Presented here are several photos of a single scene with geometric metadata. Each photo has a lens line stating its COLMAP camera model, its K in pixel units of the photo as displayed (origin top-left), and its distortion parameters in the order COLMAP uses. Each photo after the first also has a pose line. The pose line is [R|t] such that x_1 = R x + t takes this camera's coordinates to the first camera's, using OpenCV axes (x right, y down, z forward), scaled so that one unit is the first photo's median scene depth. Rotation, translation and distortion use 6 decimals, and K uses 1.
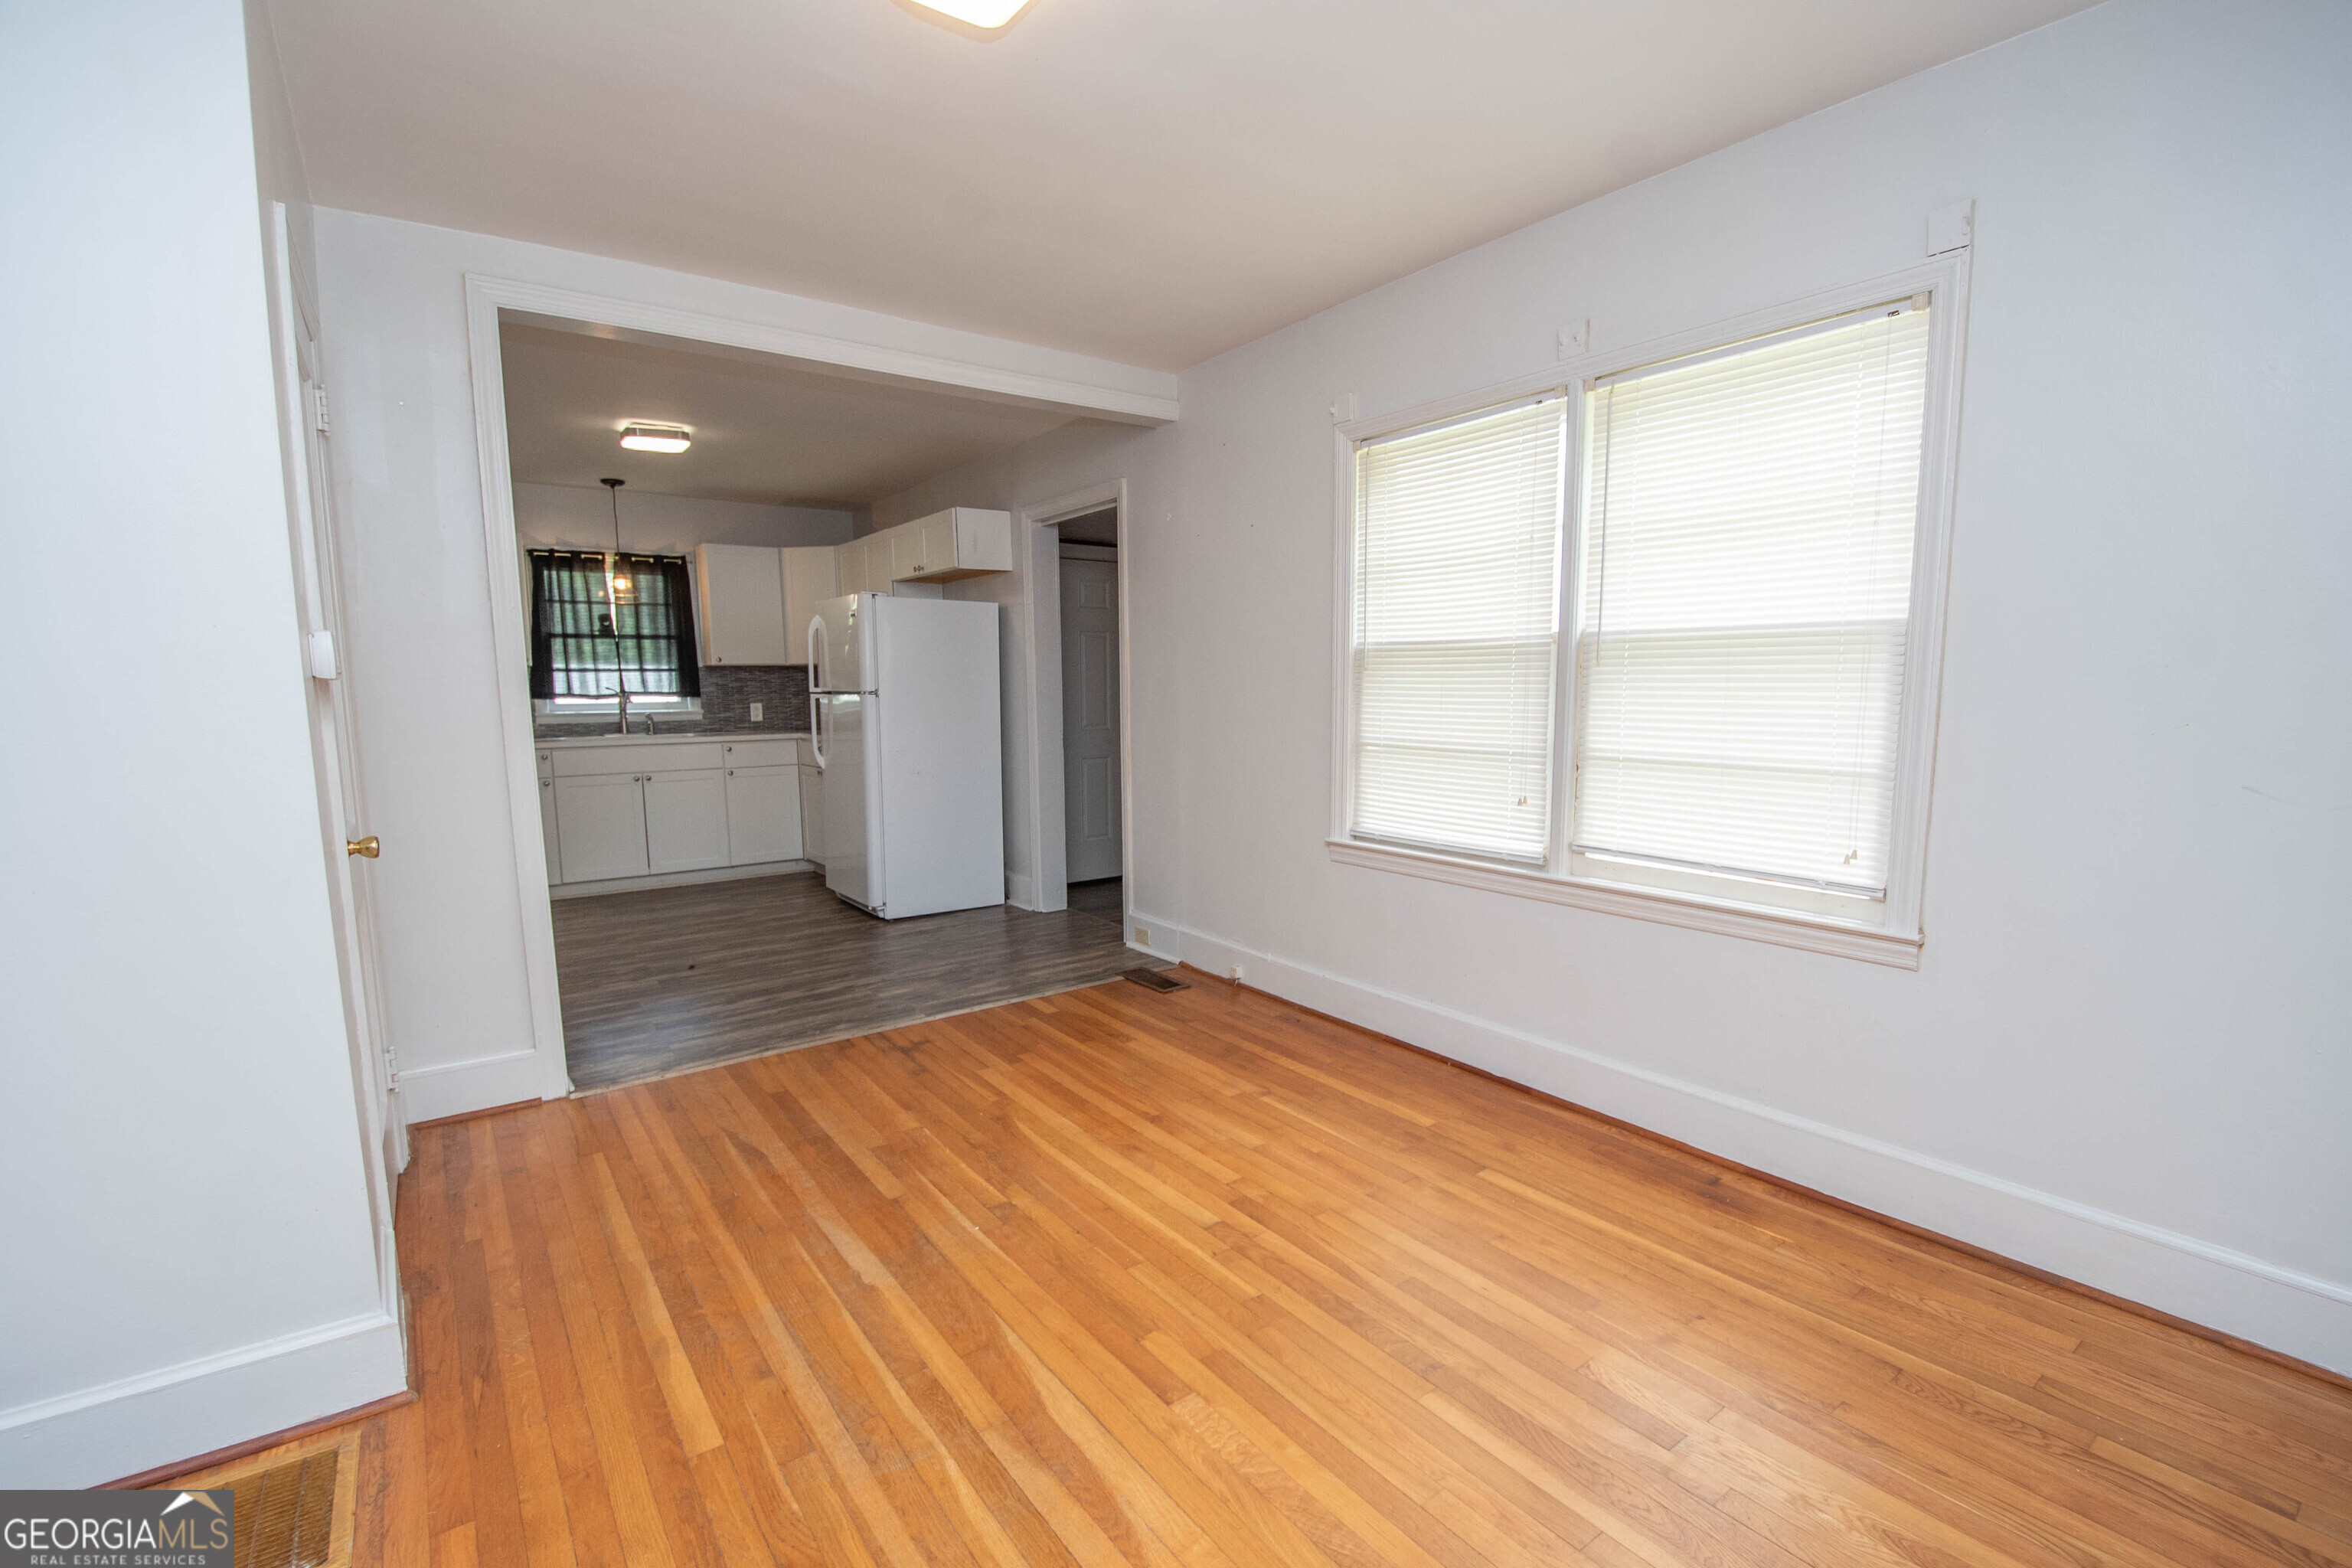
lens RADIAL K [[1043.4, 0, 1176.8], [0, 1043.4, 808.4], [0, 0, 1]] dist [0.002424, -0.011556]
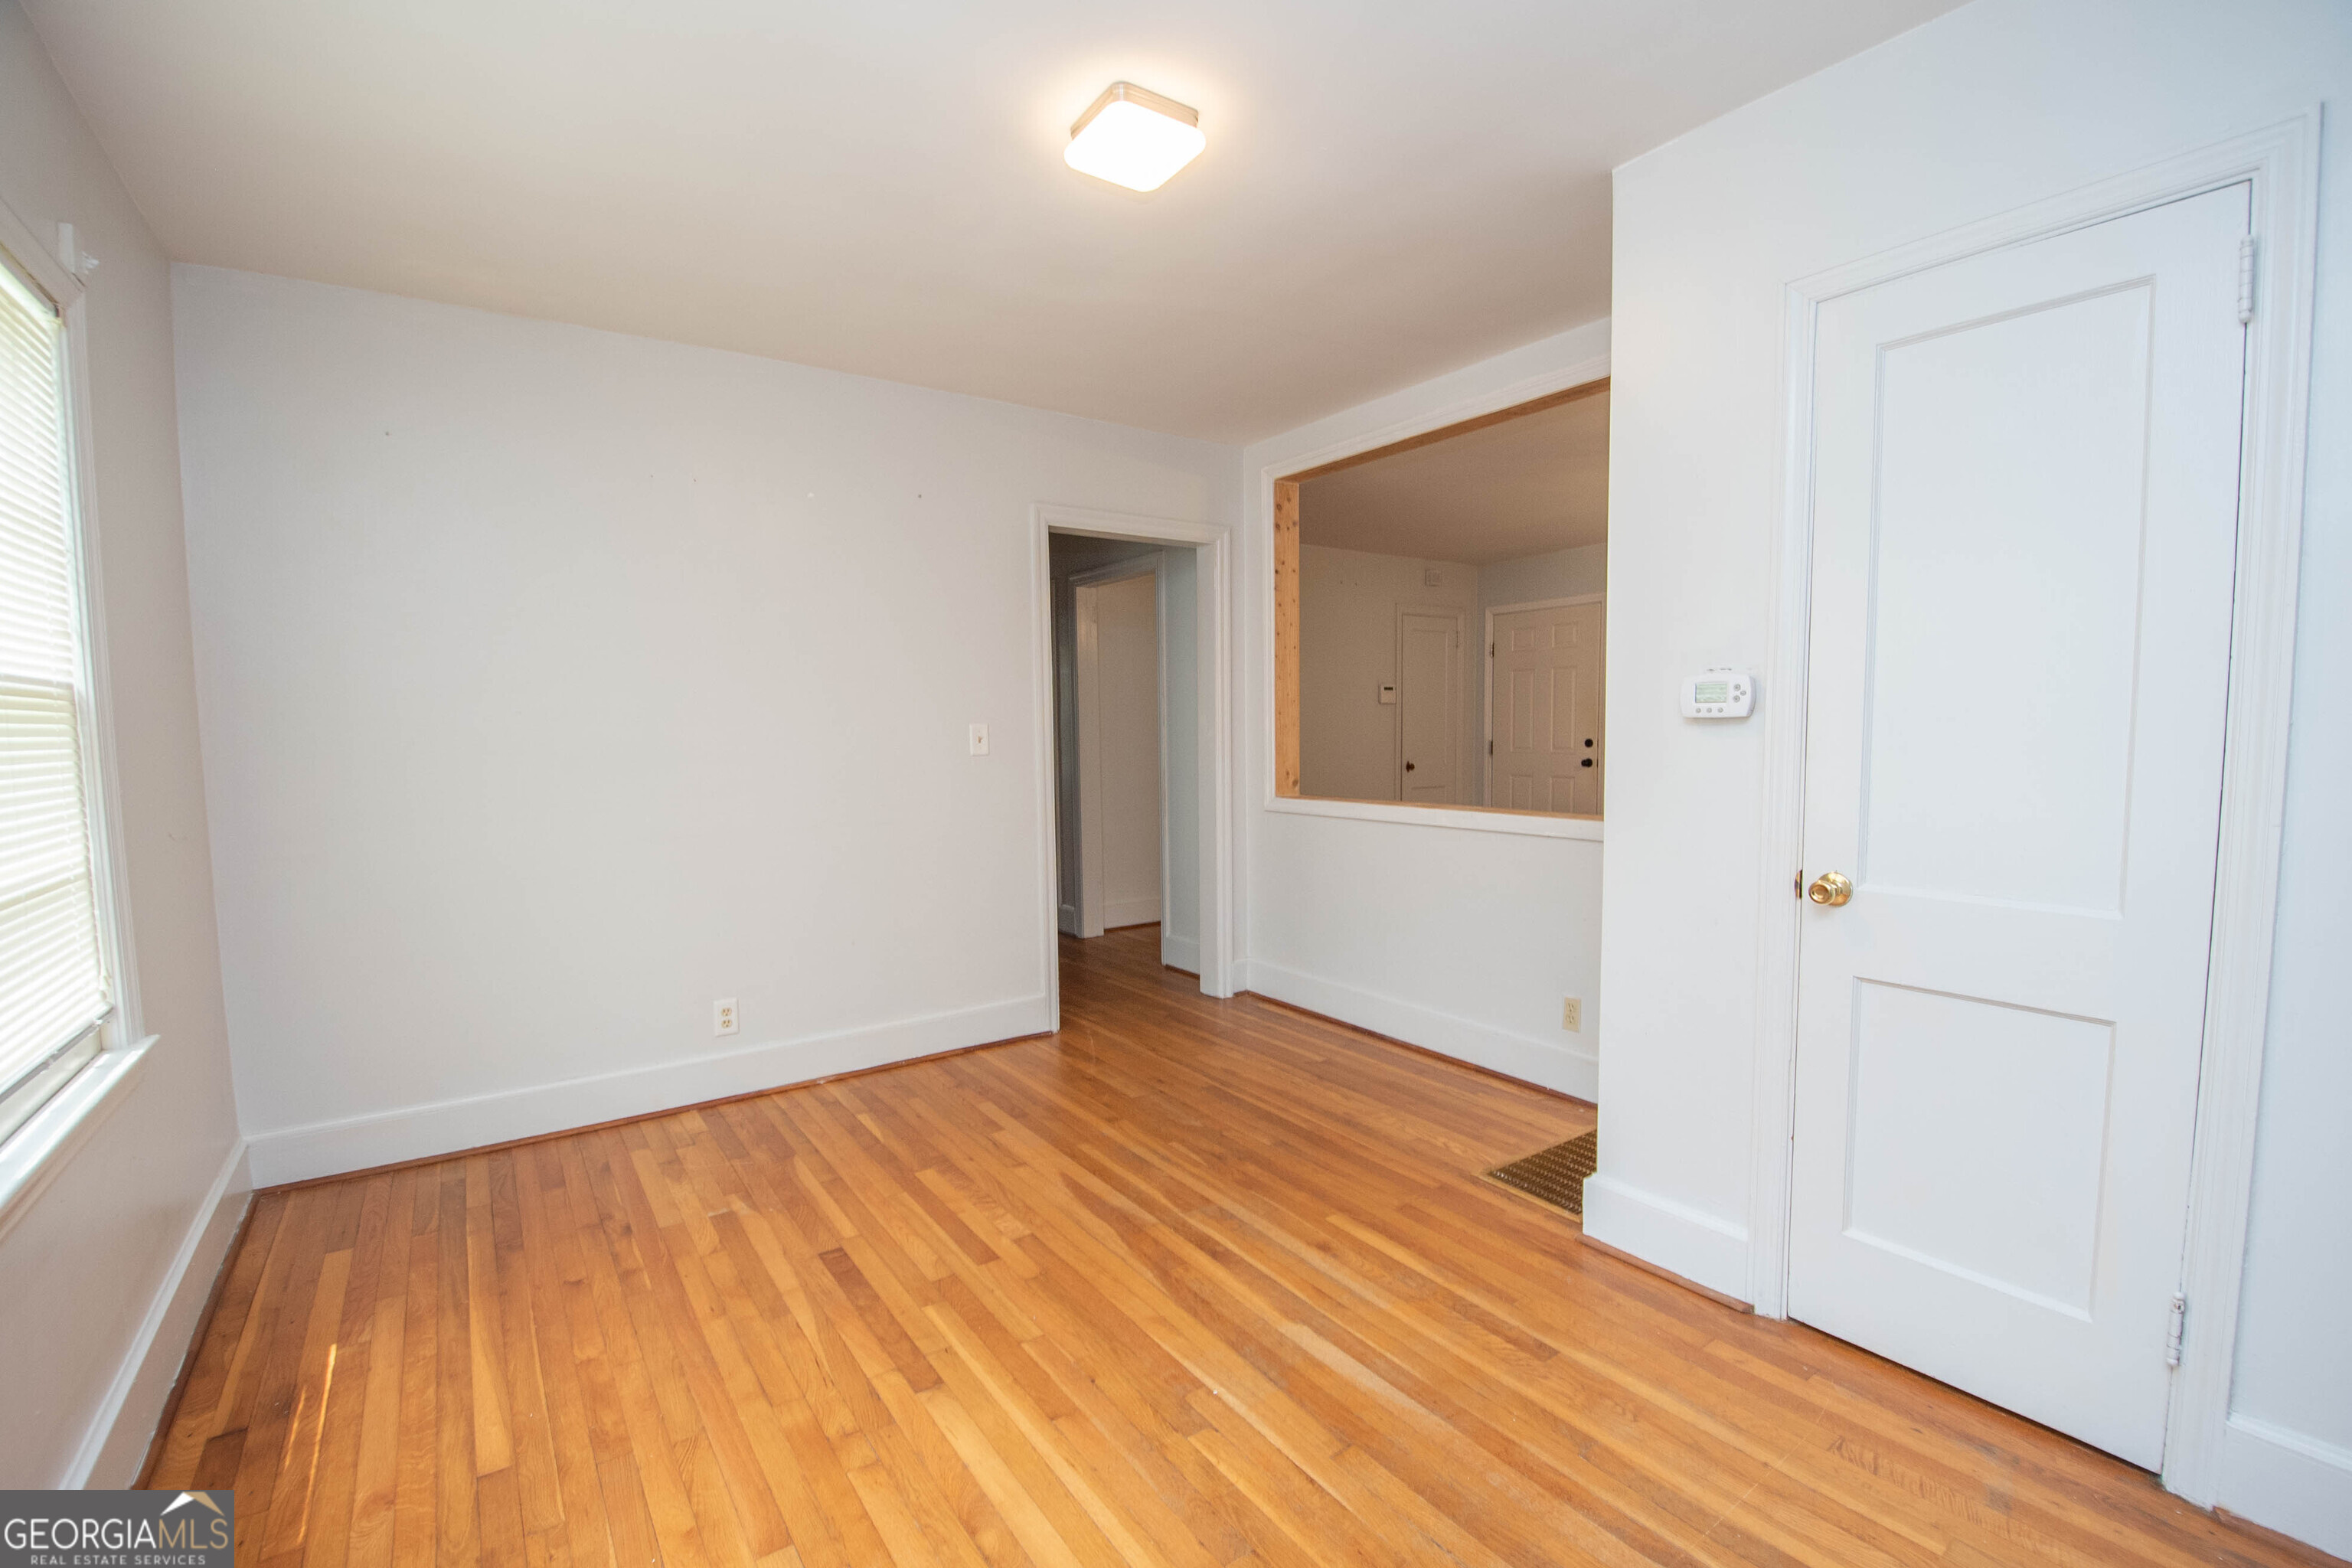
lens RADIAL K [[1023.7, 0, 1171.3], [0, 1023.7, 799.0], [0, 0, 1]] dist [0.013693, -0.017906]
pose [[-0.999388, 0.022800, 0.026541, -0.119532], [0.027471, 0.981087, 0.191610, -0.133573], [-0.021670, 0.192222, -0.981112, 1.076285]]
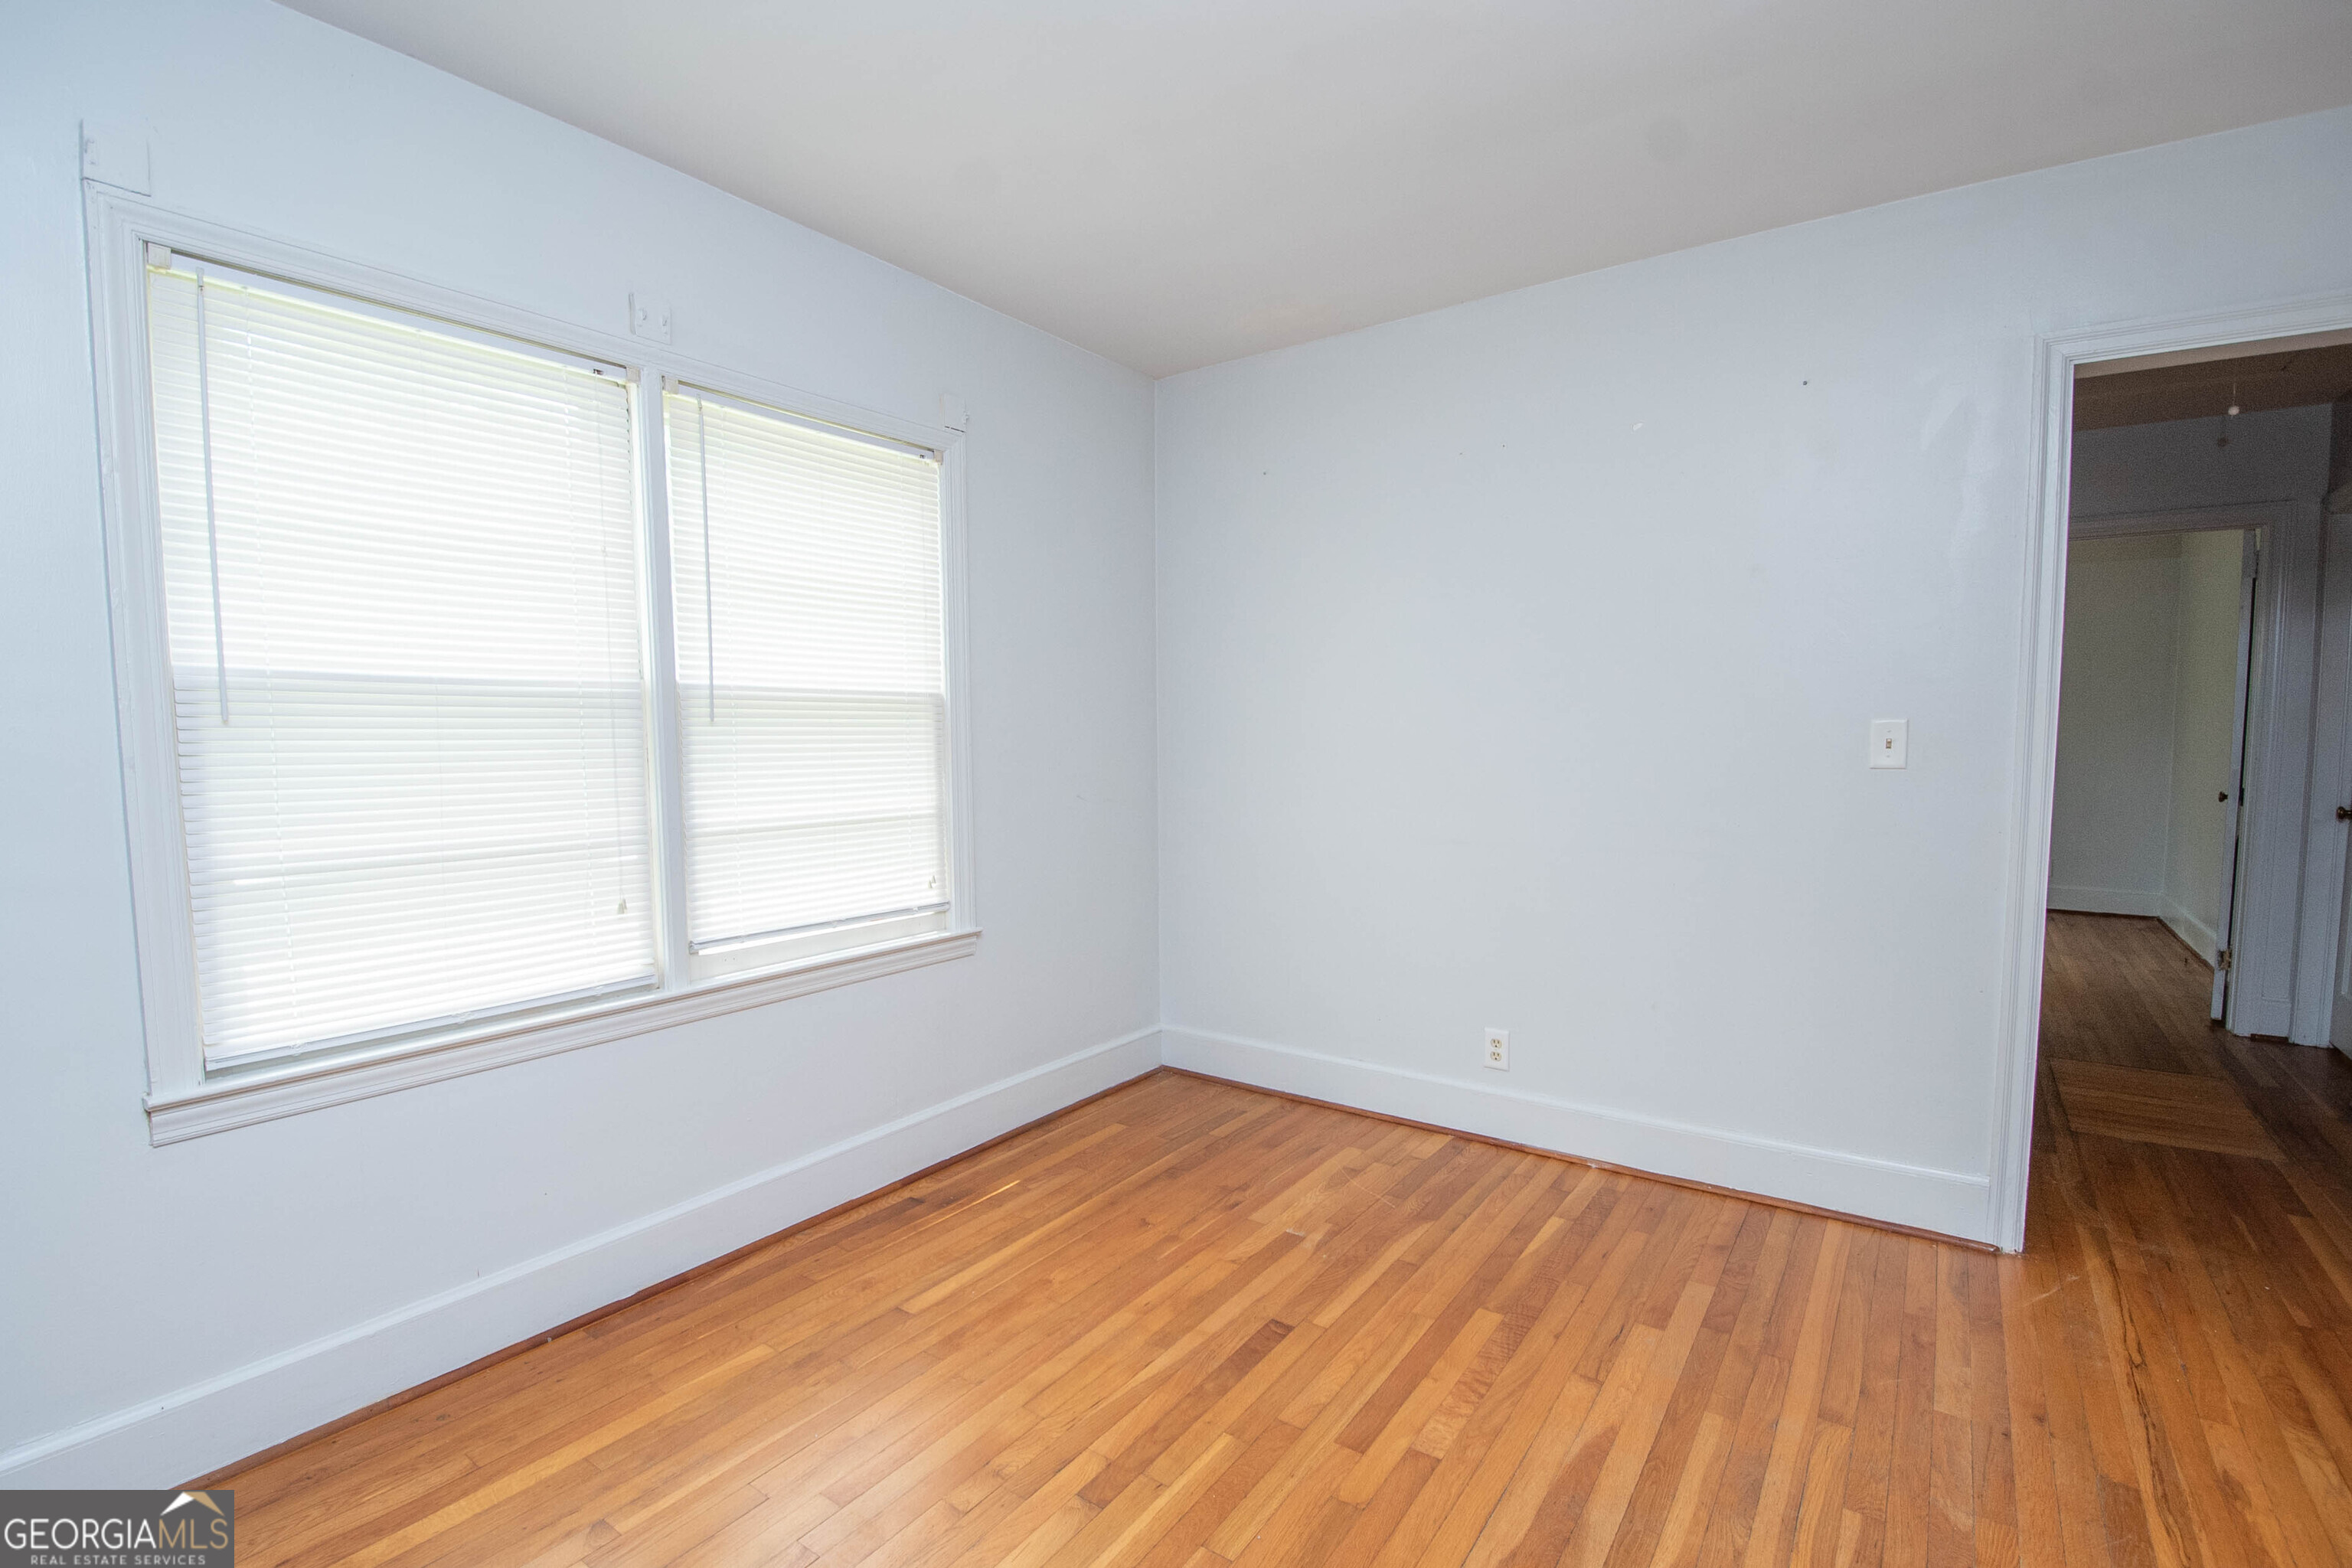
lens RADIAL K [[1072.8, 0, 1186.3], [0, 1072.8, 804.6], [0, 0, 1]] dist [0.002969, -0.016562]
pose [[-0.323205, -0.058234, 0.944535, -0.409197], [0.121415, 0.987304, 0.102417, -0.086765], [-0.938508, 0.147782, -0.312031, 0.691400]]
